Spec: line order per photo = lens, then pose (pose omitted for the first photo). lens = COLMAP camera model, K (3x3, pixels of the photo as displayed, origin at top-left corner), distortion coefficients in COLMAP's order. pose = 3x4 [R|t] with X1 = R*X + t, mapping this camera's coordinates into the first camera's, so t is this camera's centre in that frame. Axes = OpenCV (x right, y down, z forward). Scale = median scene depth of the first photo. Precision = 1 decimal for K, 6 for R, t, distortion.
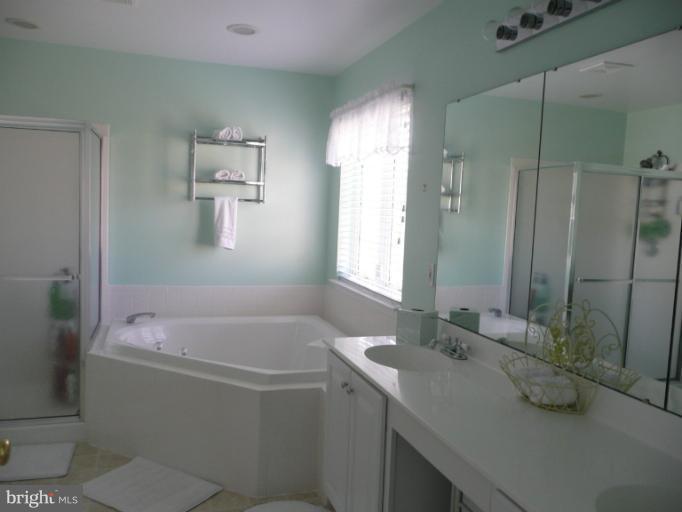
lens RADIAL K [[572.1, 0, 340.0], [0, 572.1, 257.4], [0, 0, 1]] dist [-0.032849, 0.021387]
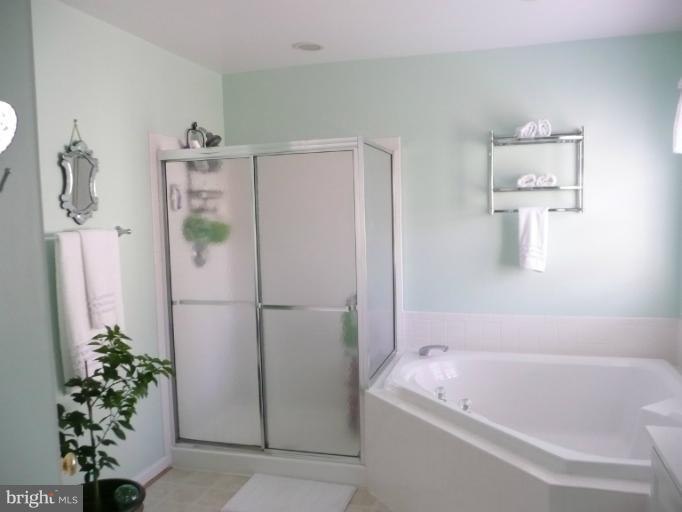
lens RADIAL K [[572.1, 0, 340.8], [0, 572.1, 252.5], [0, 0, 1]] dist [-0.032849, 0.021387]
pose [[0.823219, -0.014365, -0.567542, 0.035326], [0.008590, 0.999881, -0.012848, -0.034107], [0.567659, 0.005701, 0.823244, 0.179361]]
